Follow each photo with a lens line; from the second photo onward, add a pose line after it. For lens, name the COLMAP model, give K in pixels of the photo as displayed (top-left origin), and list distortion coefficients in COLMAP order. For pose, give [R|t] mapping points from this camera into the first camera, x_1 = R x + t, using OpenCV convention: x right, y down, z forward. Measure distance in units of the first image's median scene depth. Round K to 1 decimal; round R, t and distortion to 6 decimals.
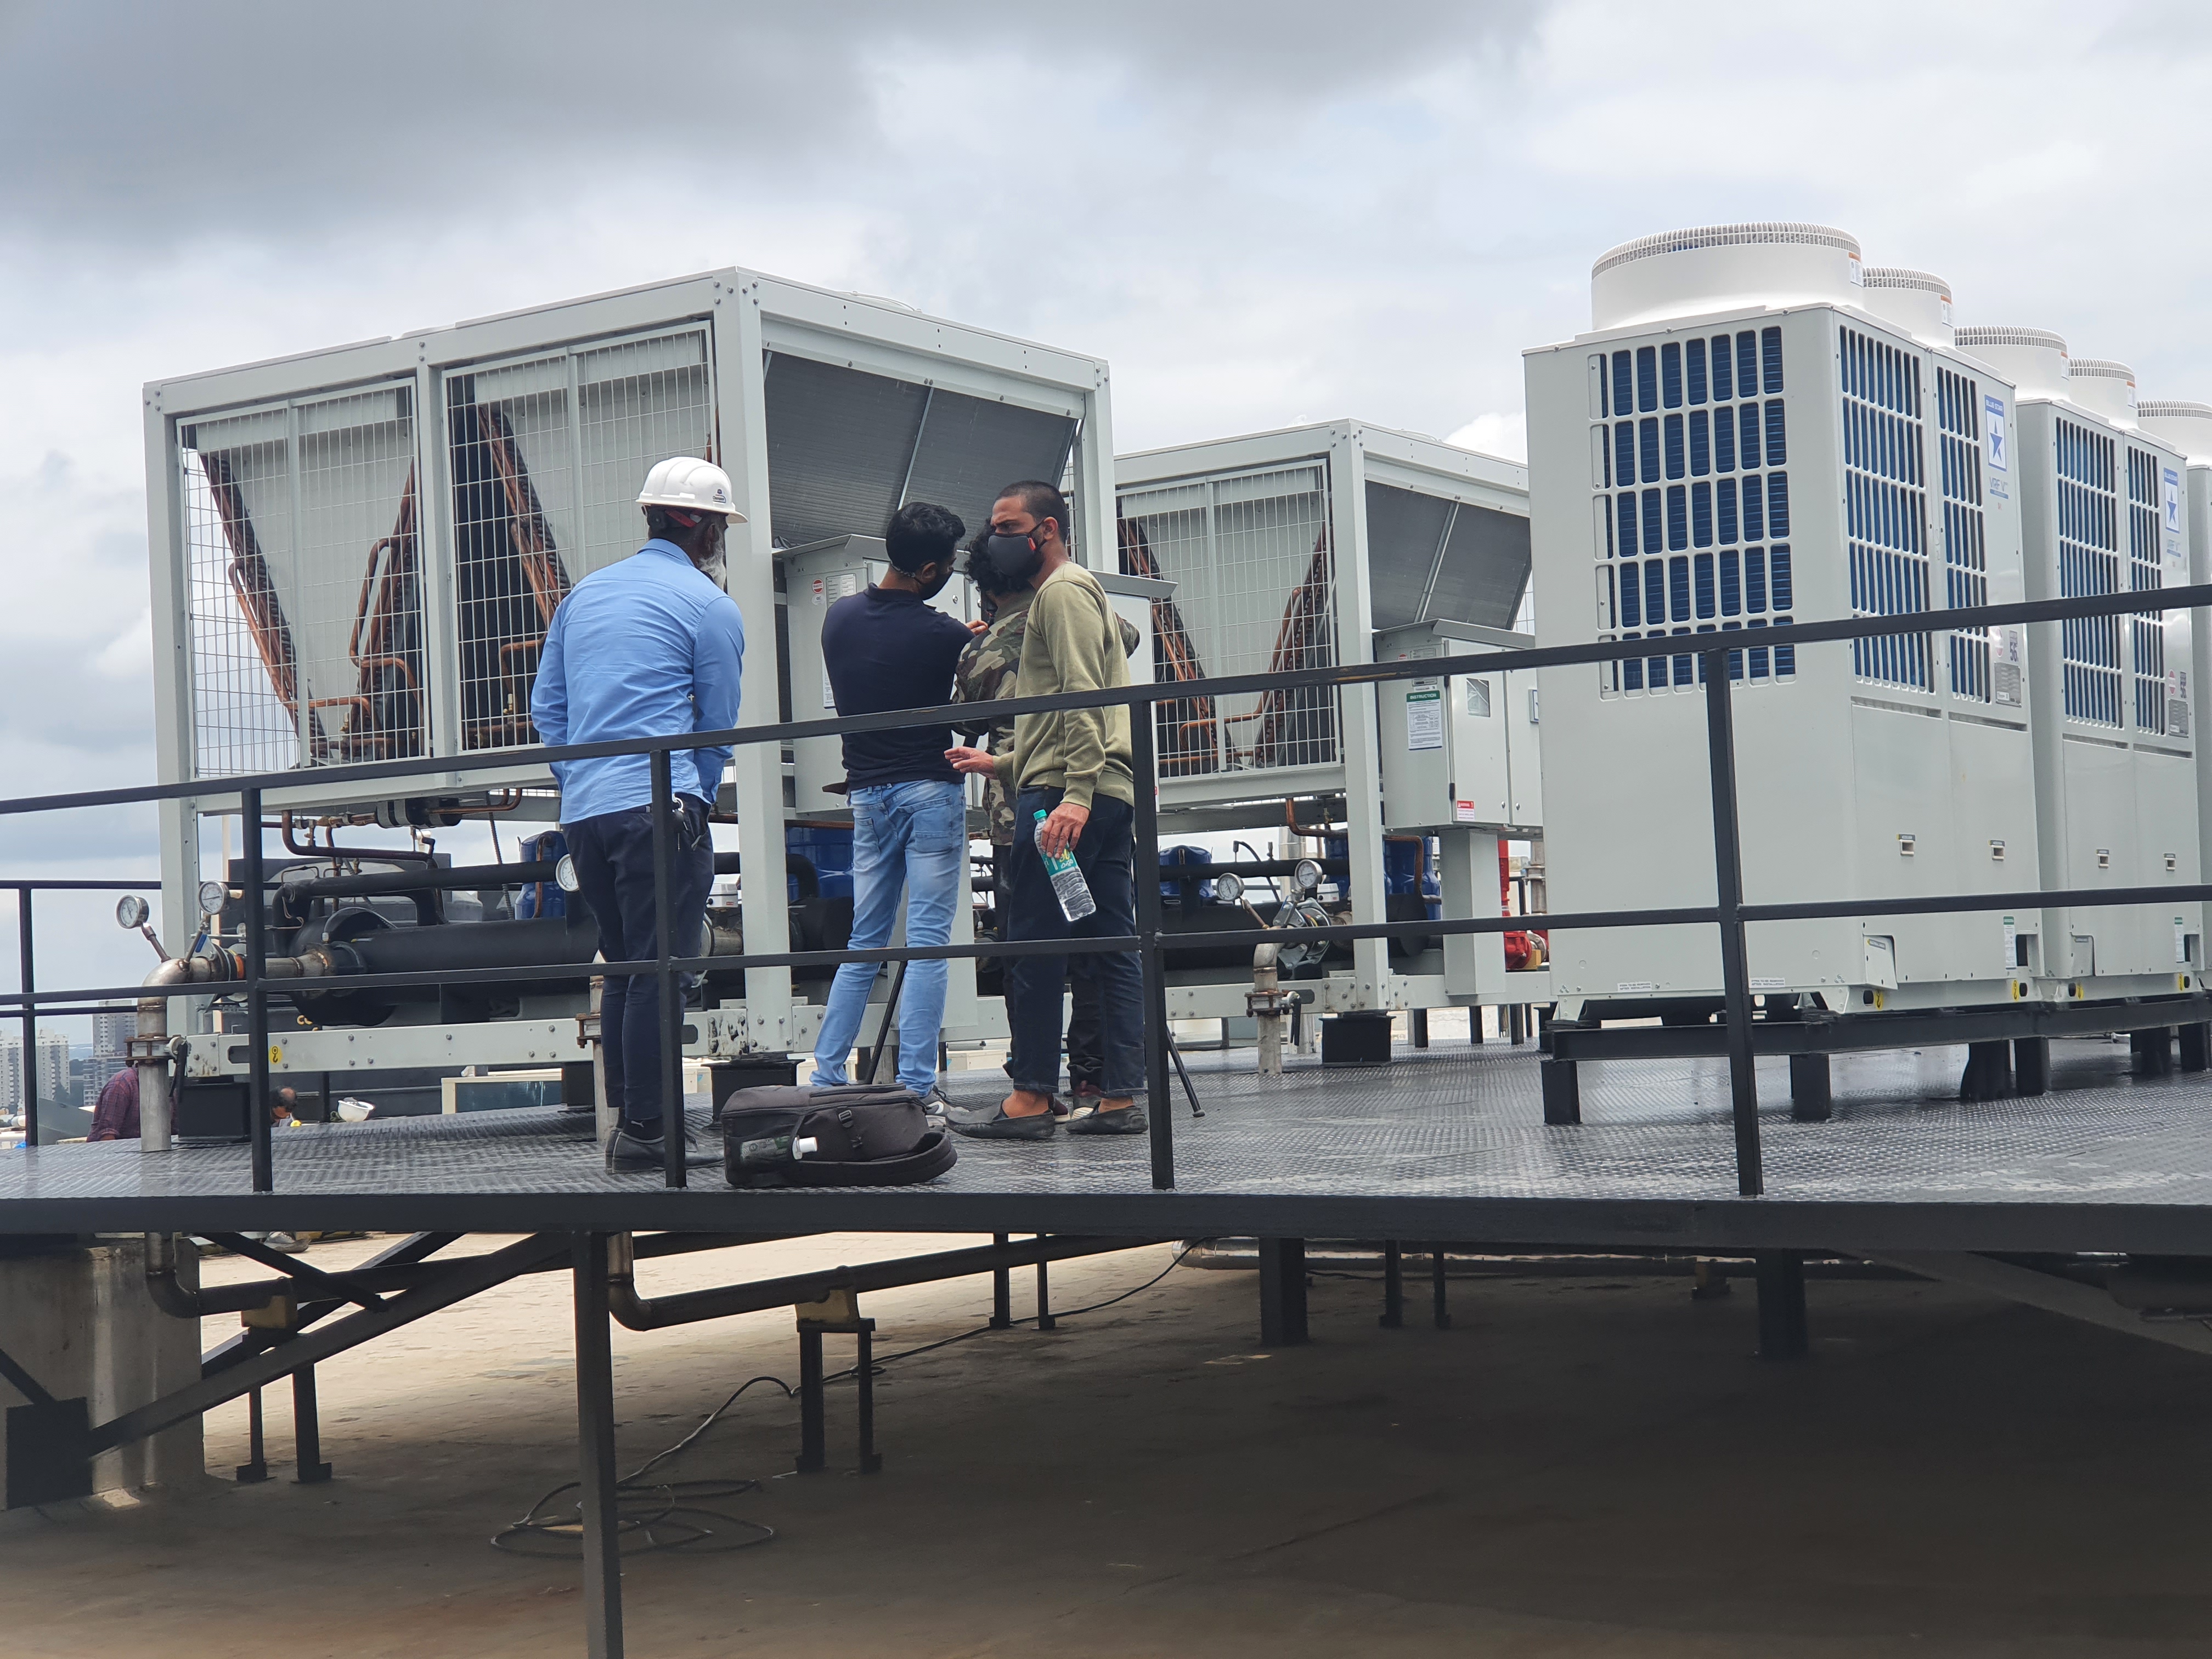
lens RADIAL K [[3365.3, 0, 1107.7], [0, 3365.3, 838.5], [0, 0, 1]] dist [0.211128, 0.000000]
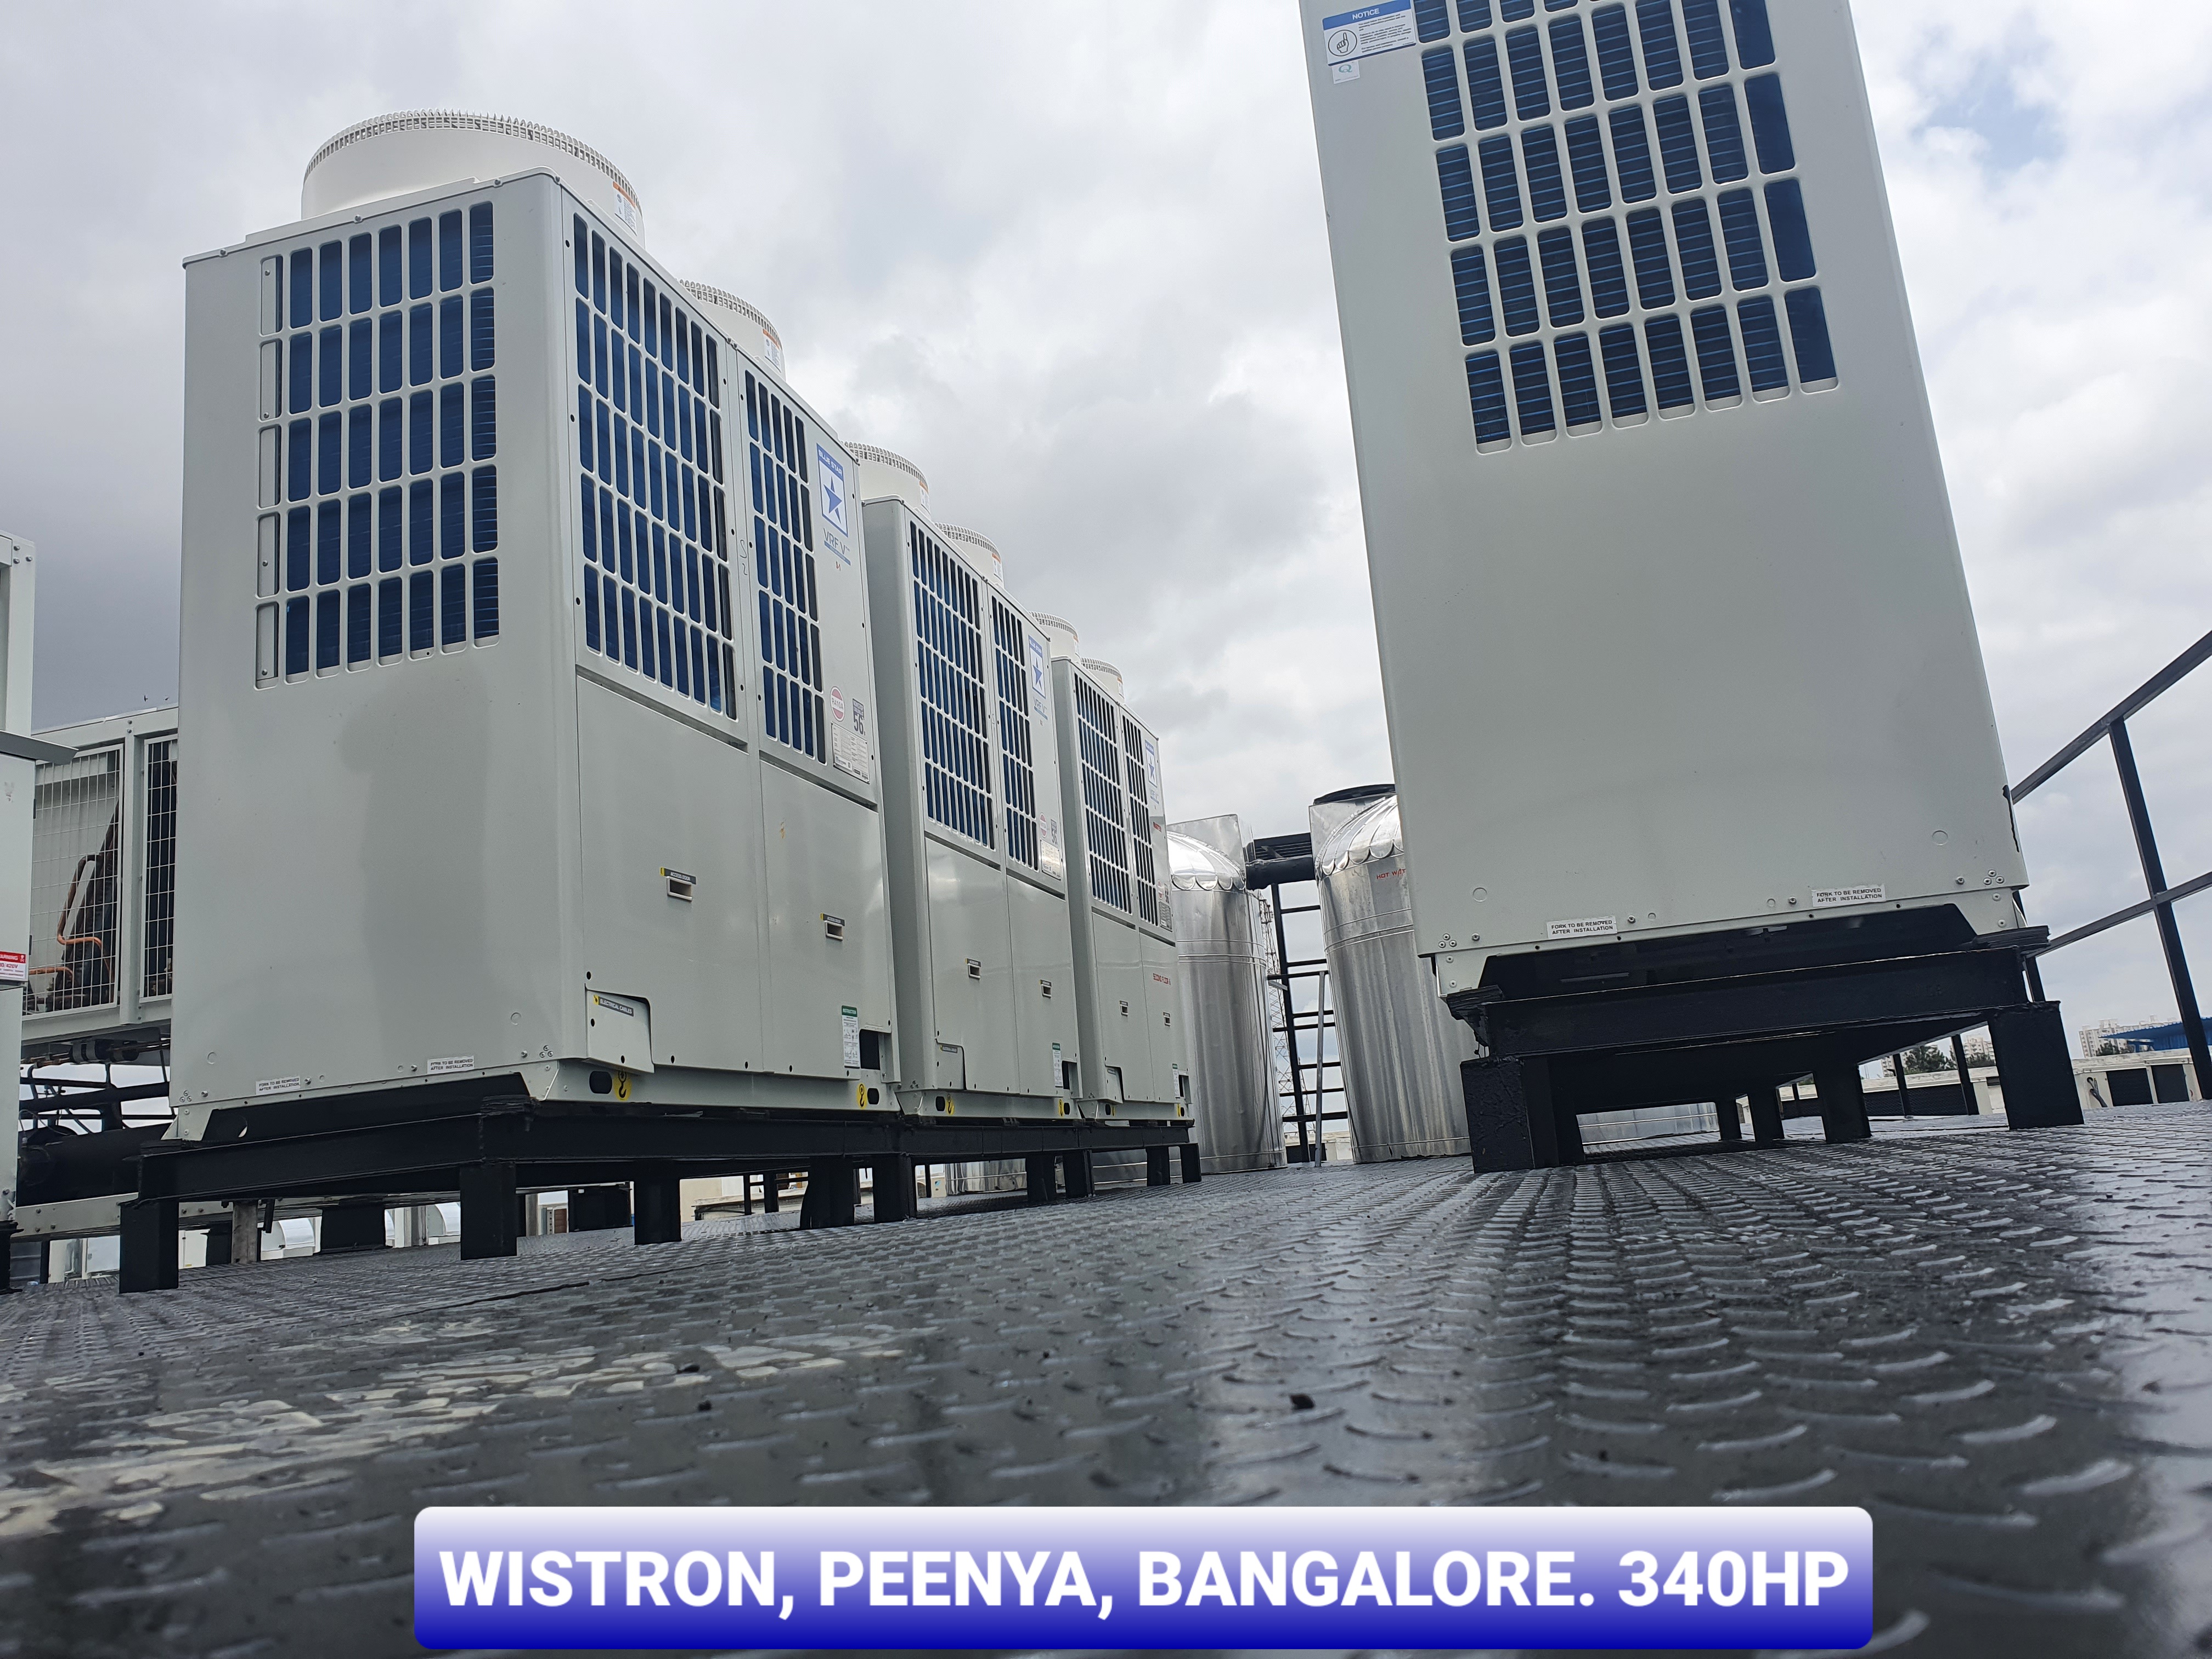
lens RADIAL K [[1692.6, 0, 1102.3], [0, 1692.6, 826.1], [0, 0, 1]] dist [0.052929, -0.035480]
pose [[0.957117, 0.011660, 0.289467, 0.208604], [0.040949, 0.983713, -0.175021, 0.057605], [-0.286793, 0.179369, 0.941051, 0.594751]]
